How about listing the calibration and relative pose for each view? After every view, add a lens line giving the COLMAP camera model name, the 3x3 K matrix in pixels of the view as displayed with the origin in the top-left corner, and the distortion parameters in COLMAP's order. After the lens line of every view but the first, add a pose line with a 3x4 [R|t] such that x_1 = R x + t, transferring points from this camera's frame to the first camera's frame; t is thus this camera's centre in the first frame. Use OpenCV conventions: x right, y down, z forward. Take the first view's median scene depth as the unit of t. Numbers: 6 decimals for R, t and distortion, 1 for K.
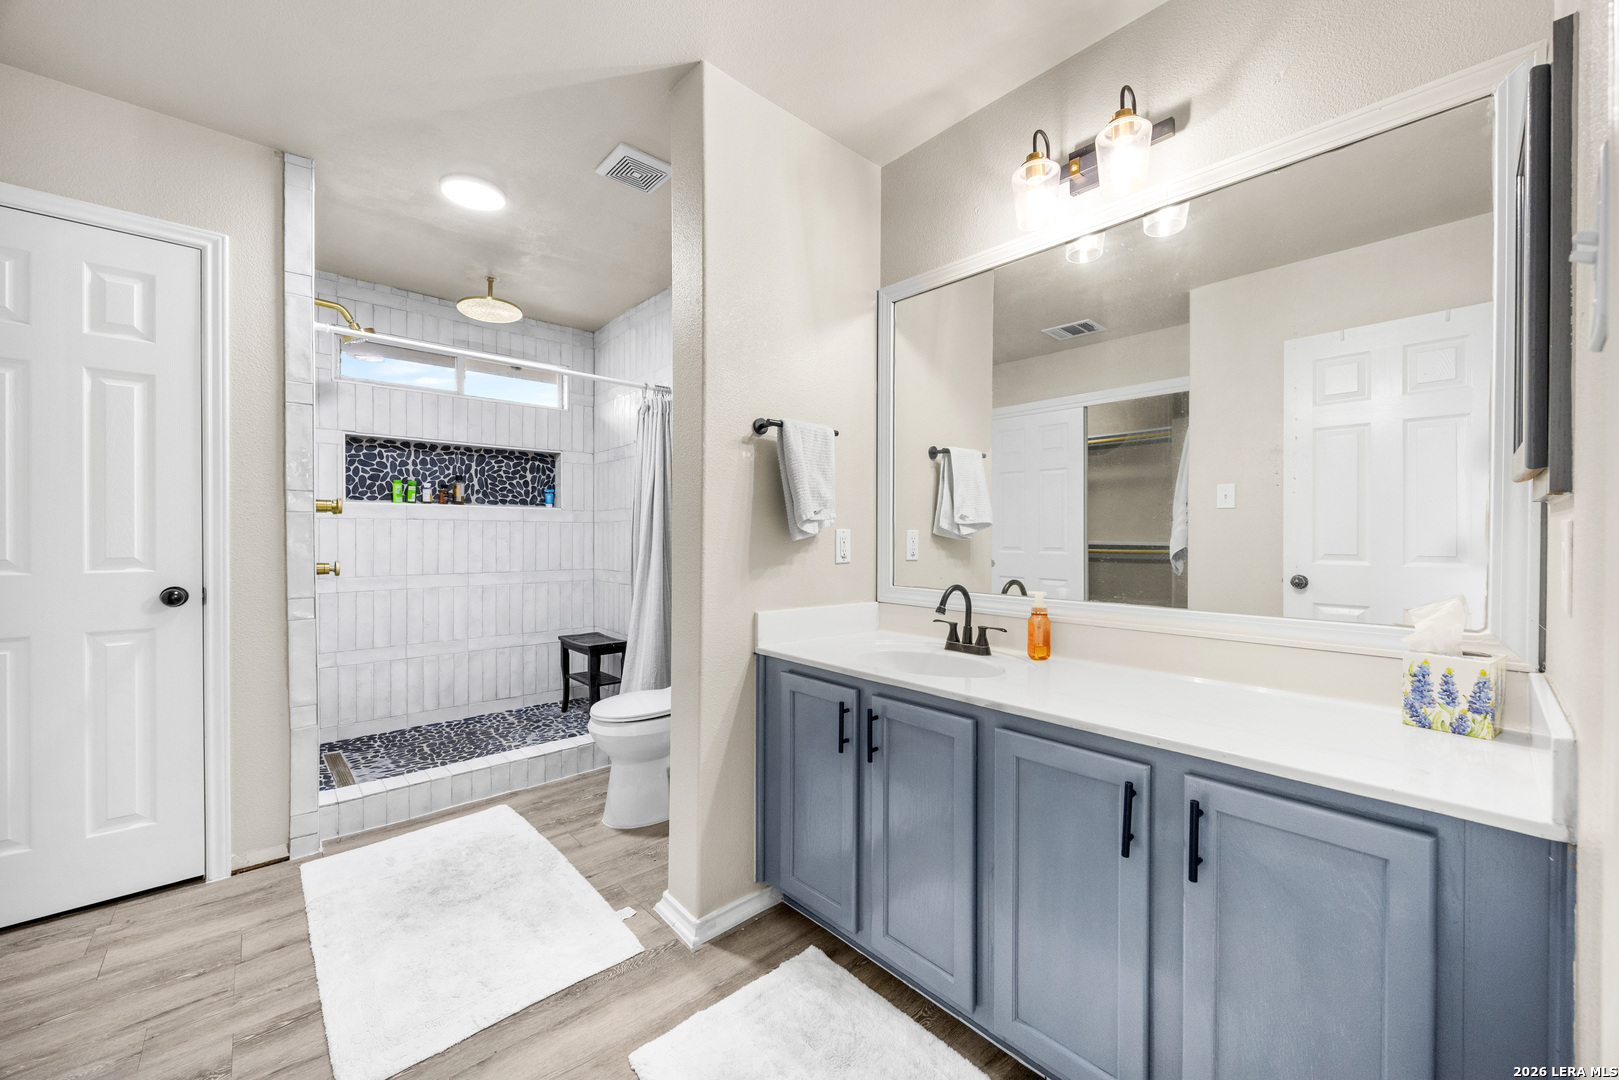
lens RADIAL K [[627.1, 0, 804.8], [0, 627.1, 539.2], [0, 0, 1]] dist [-0.002254, 0.000148]
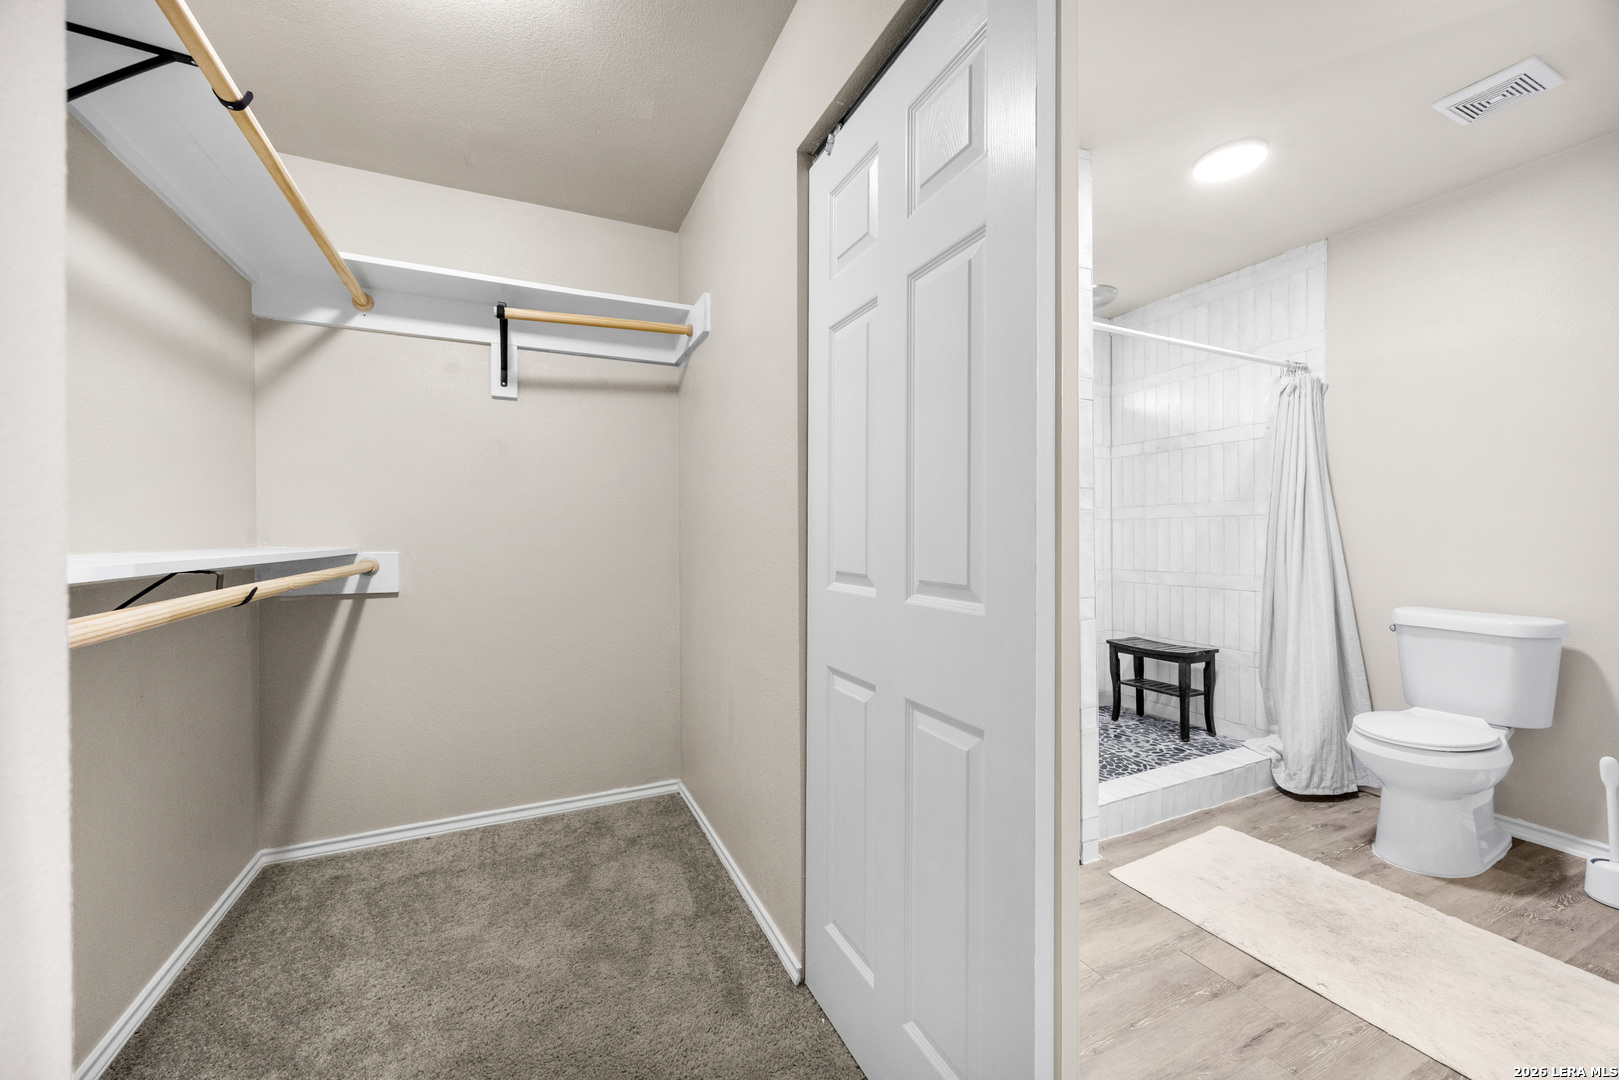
lens RADIAL K [[627.1, 0, 802.1], [0, 627.1, 536.0], [0, 0, 1]] dist [-0.002254, 0.000148]
pose [[0.954713, -0.007688, -0.297430, -0.871382], [0.006184, 0.999963, -0.005999, 0.001195], [0.297465, 0.003888, 0.954725, -0.065957]]
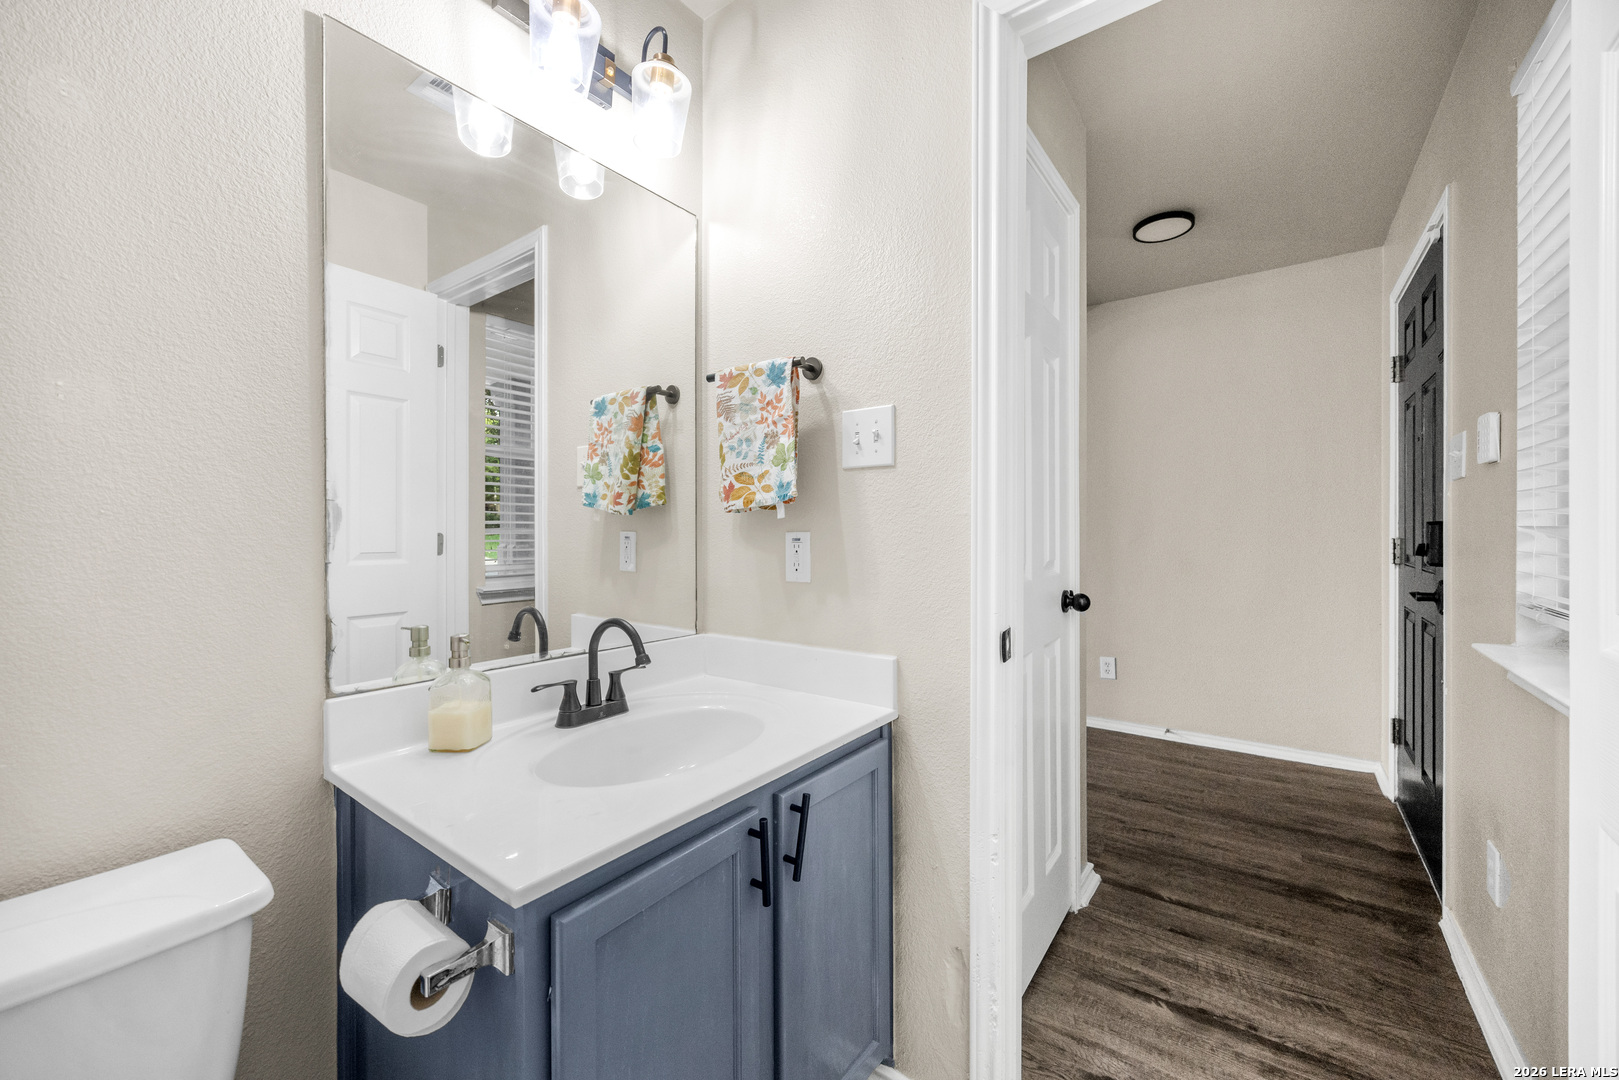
lens RADIAL K [[627.1, 0, 802.8], [0, 627.1, 542.3], [0, 0, 1]] dist [-0.002254, 0.000148]
pose [[-0.193220, -0.010445, 0.981100, -0.324045], [-0.000368, 0.999944, 0.010574, -0.005984], [-0.981155, 0.001682, -0.193213, 0.722542]]
